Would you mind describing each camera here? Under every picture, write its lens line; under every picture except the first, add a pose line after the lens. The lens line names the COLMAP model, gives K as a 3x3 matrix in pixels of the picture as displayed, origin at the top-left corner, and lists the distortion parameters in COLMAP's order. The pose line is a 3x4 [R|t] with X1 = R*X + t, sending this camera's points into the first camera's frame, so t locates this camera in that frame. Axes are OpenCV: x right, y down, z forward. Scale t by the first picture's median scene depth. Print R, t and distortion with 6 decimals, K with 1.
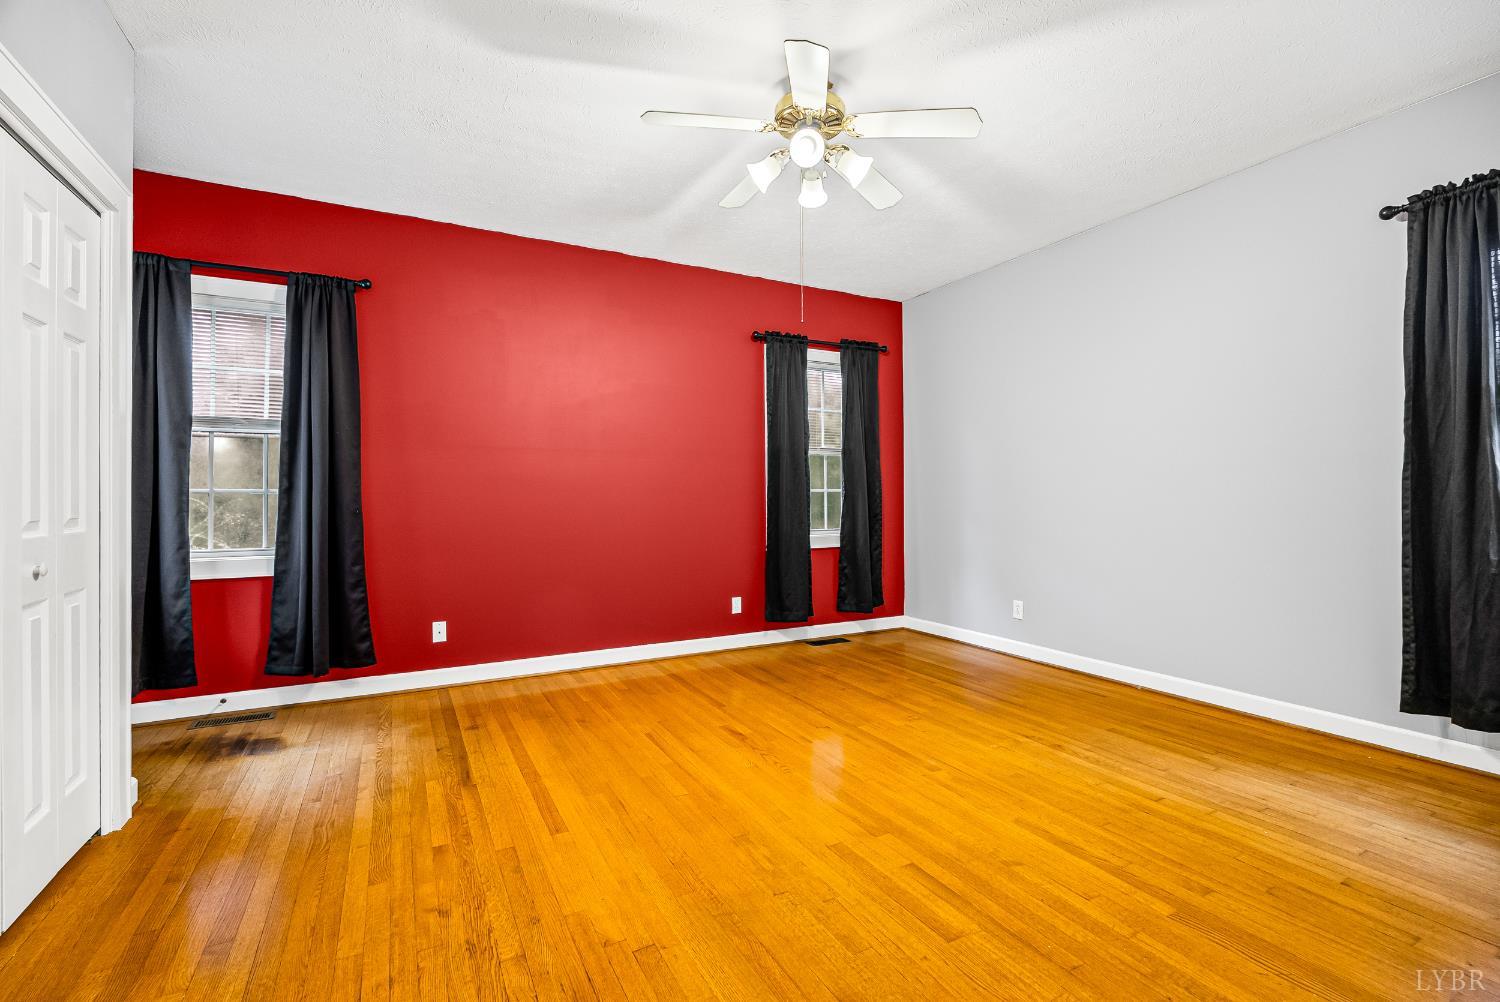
lens RADIAL K [[669.2, 0, 762.9], [0, 669.2, 481.3], [0, 0, 1]] dist [-0.005935, 0.000163]
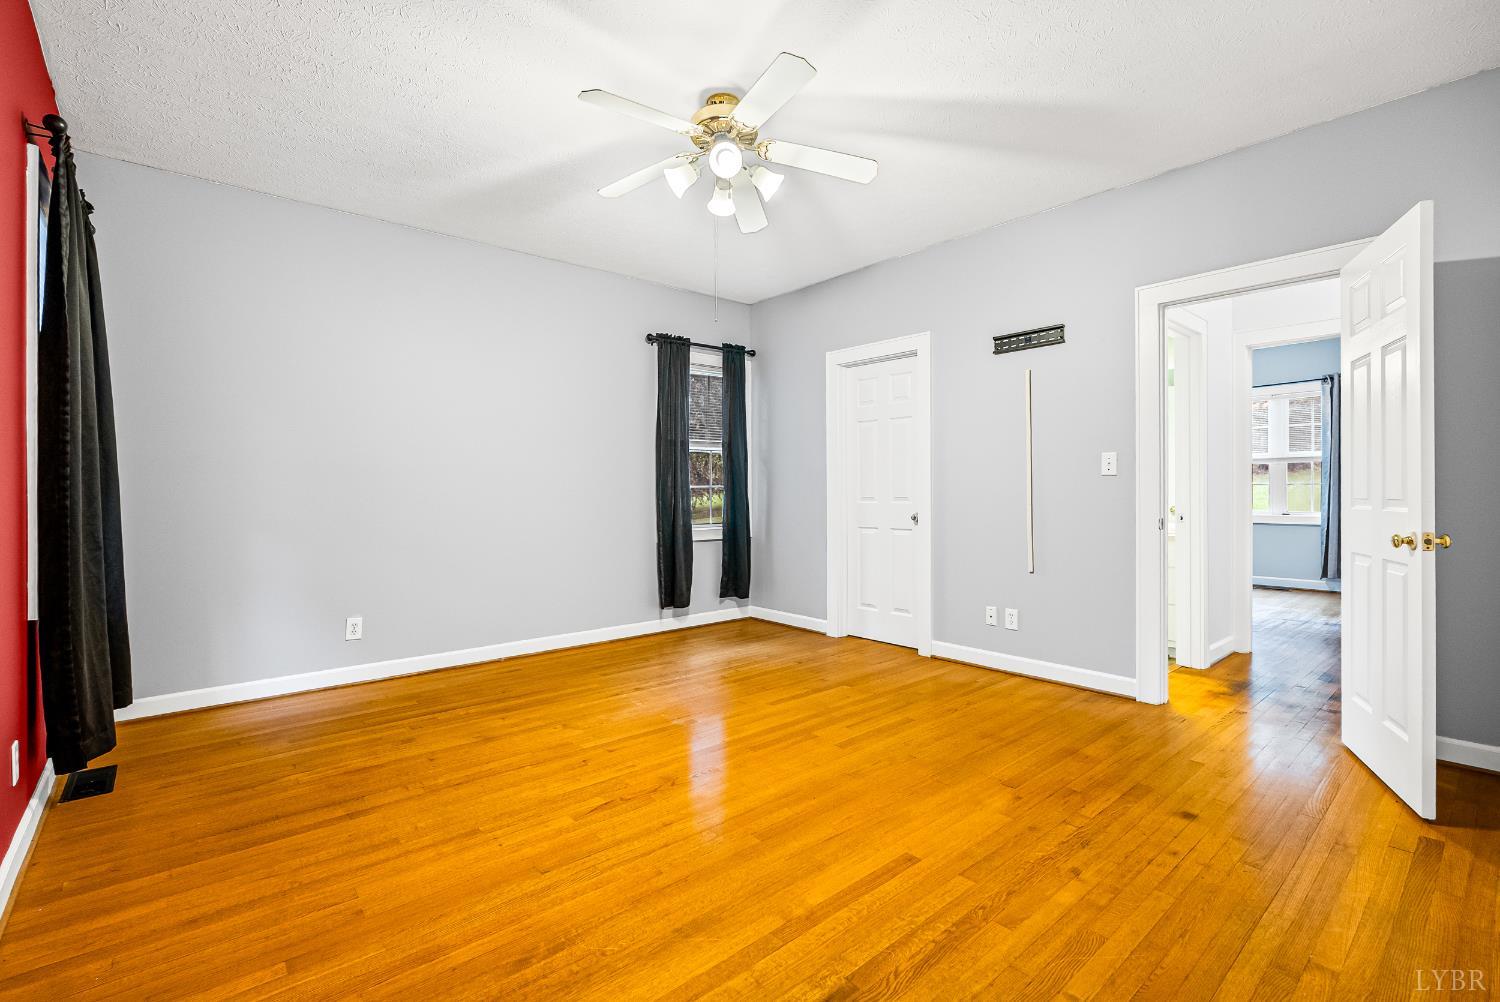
lens RADIAL K [[669.2, 0, 762.9], [0, 669.2, 481.3], [0, 0, 1]] dist [-0.005935, 0.000163]
pose [[-0.218853, 0.022497, 0.975498, -0.983280], [-0.017414, 0.999485, -0.026957, 0.033271], [-0.975602, -0.022887, -0.218349, 1.192816]]
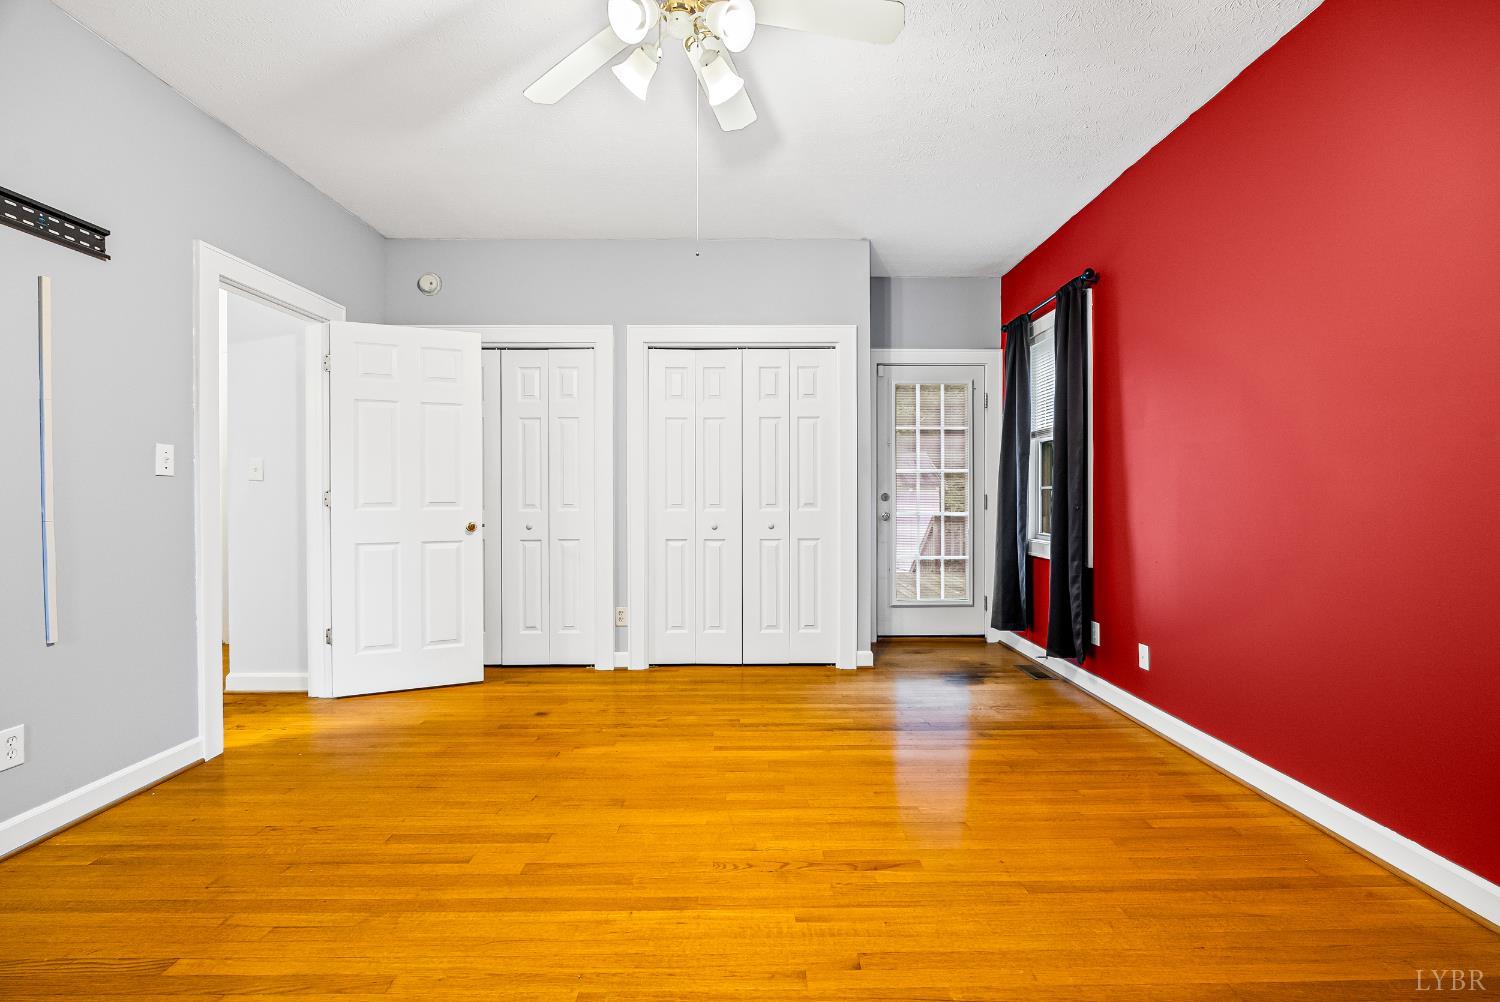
lens RADIAL K [[658.3, 0, 745.7], [0, 658.3, 507.7], [0, 0, 1]] dist [-0.004609, -0.000864]
pose [[-0.489422, 0.024082, -0.871715, 0.670287], [0.026207, 0.999573, 0.012901, 0.027940], [0.871653, -0.016531, -0.489844, 1.435236]]
